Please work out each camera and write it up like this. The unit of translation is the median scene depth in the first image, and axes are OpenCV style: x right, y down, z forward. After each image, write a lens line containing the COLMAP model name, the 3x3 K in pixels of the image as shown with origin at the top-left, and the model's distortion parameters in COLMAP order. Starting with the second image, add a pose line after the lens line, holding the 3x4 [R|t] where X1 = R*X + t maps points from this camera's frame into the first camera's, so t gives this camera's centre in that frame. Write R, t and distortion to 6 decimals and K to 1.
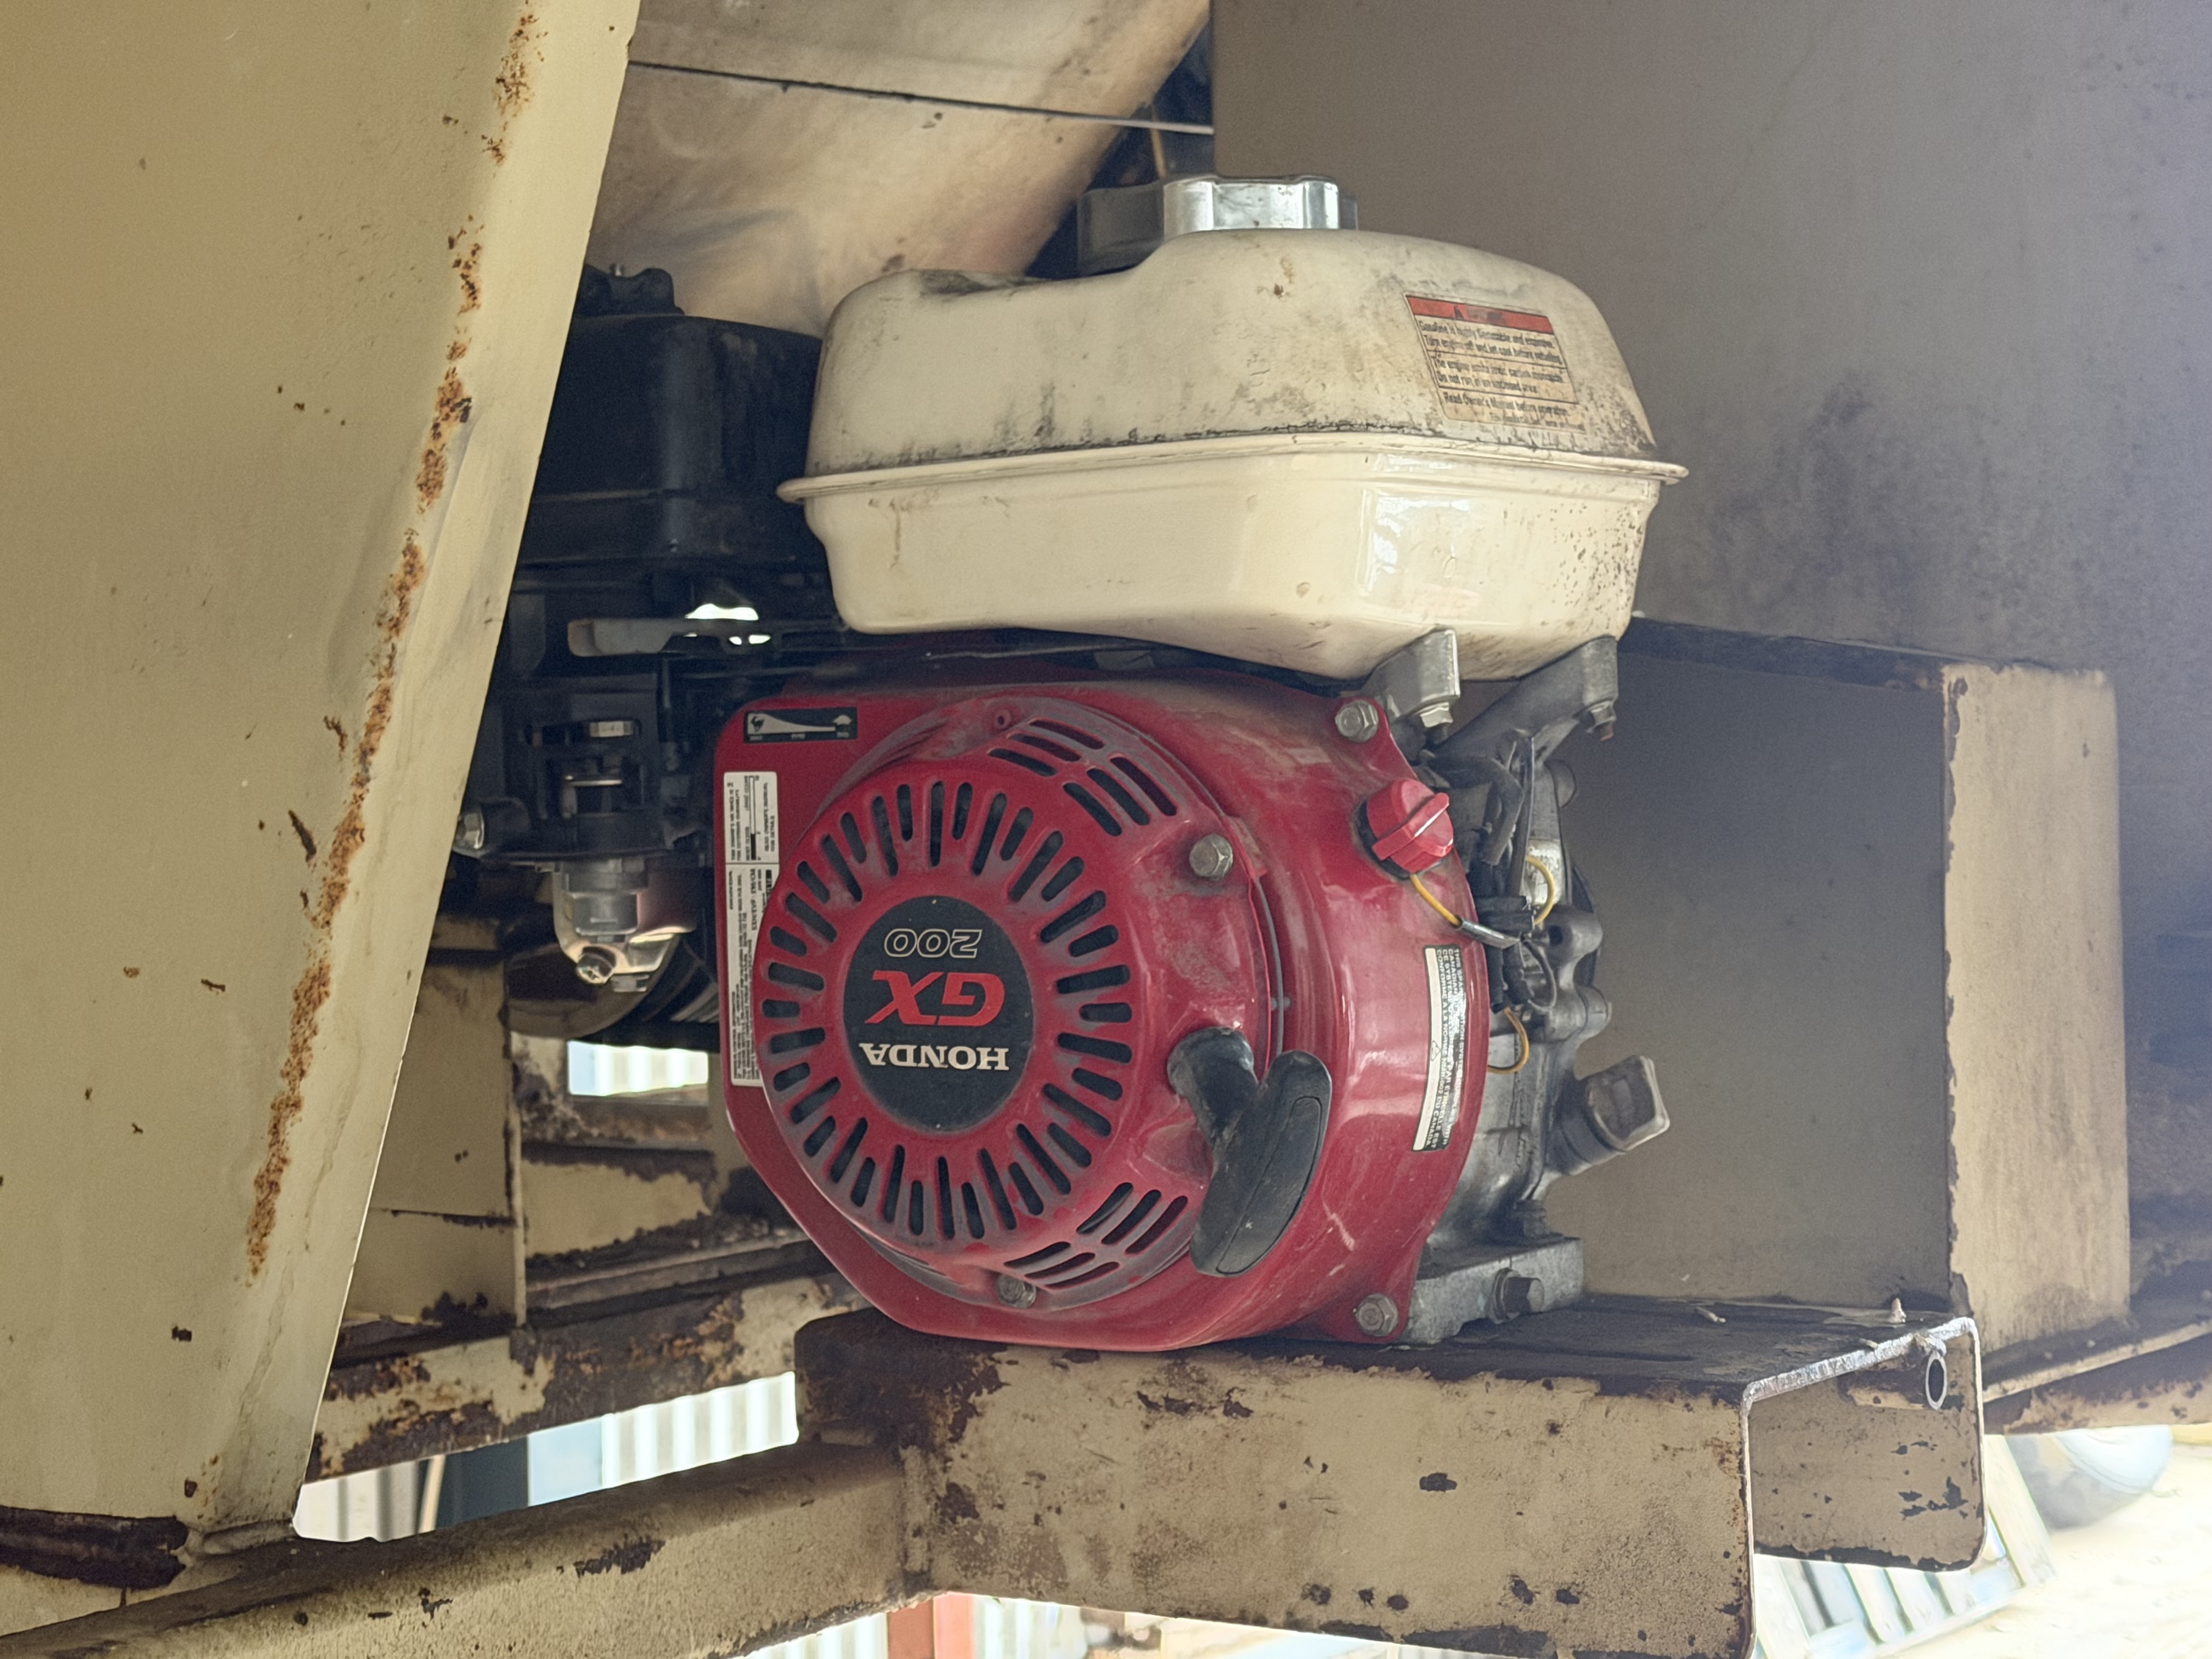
lens RADIAL K [[3824.9, 0, 1106.0], [0, 3824.9, 829.5], [0, 0, 1]] dist [0.122900, 0.171228]
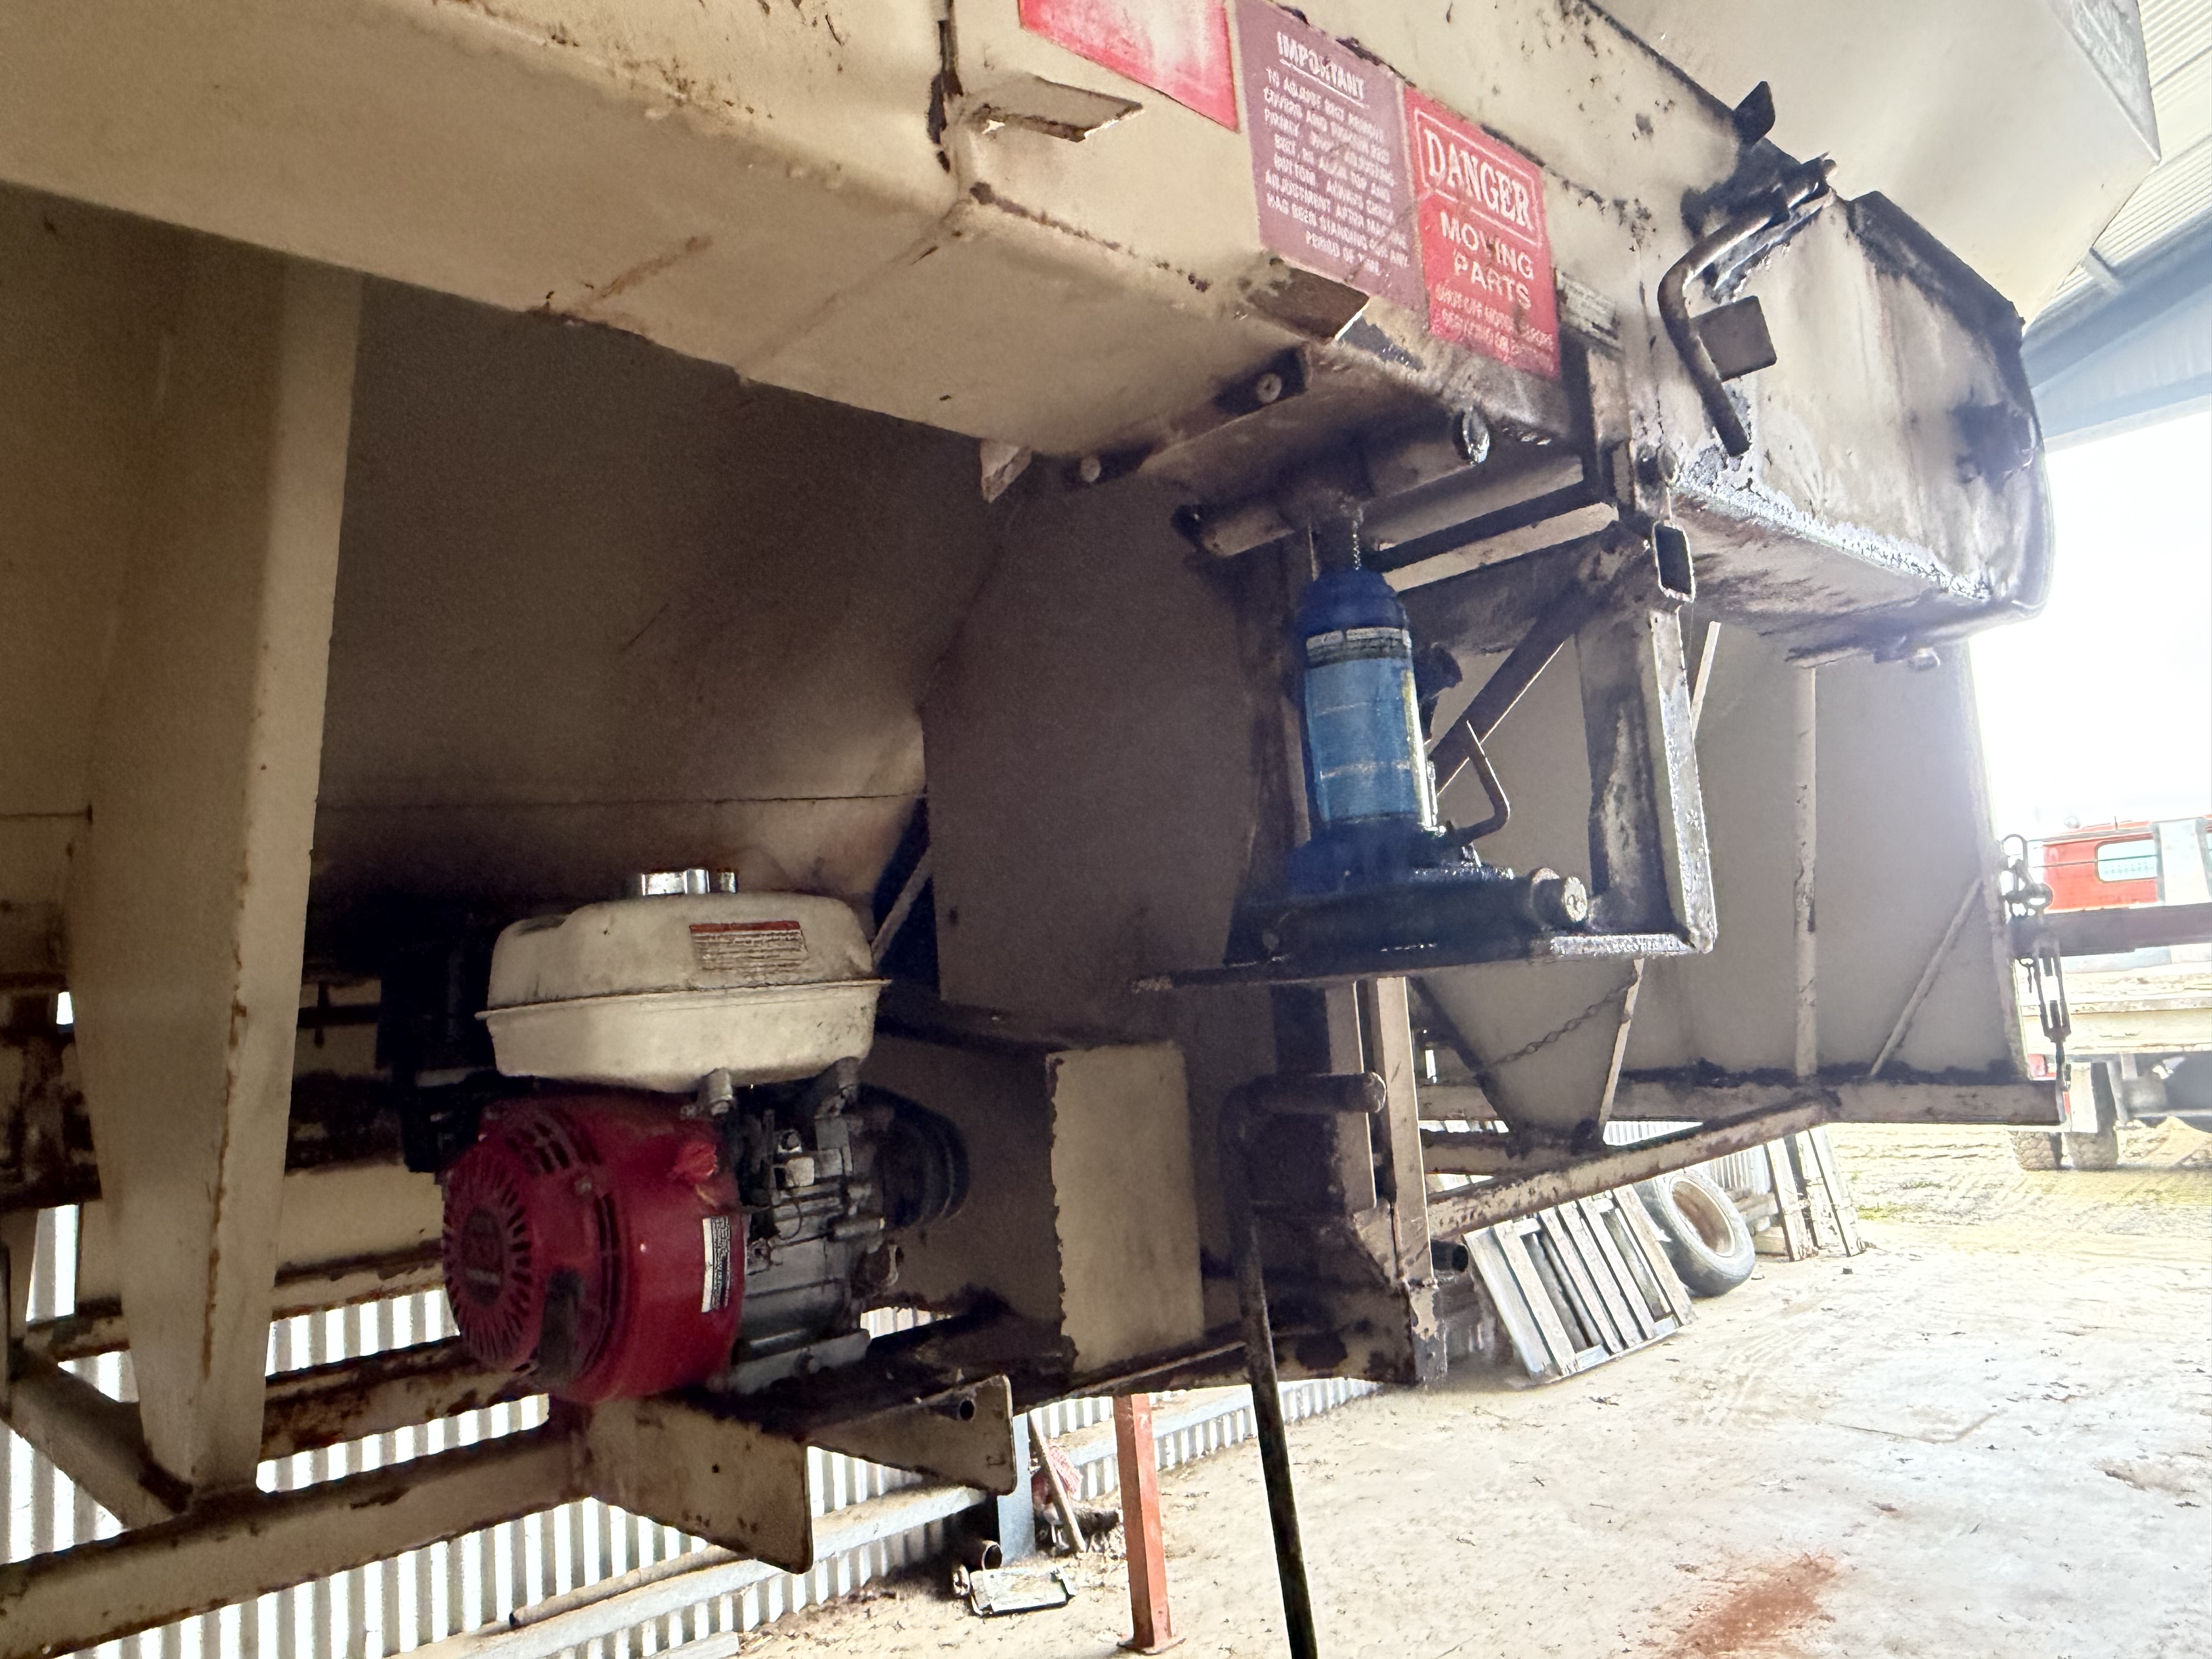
lens RADIAL K [[1502.8, 0, 1106.0], [0, 1502.8, 829.5], [0, 0, 1]] dist [0.003773, 0.003605]
pose [[0.981769, -0.065553, -0.178418, 0.474401], [0.045963, 0.992667, -0.111799, -0.083153], [0.184439, 0.101560, 0.977583, 0.169057]]
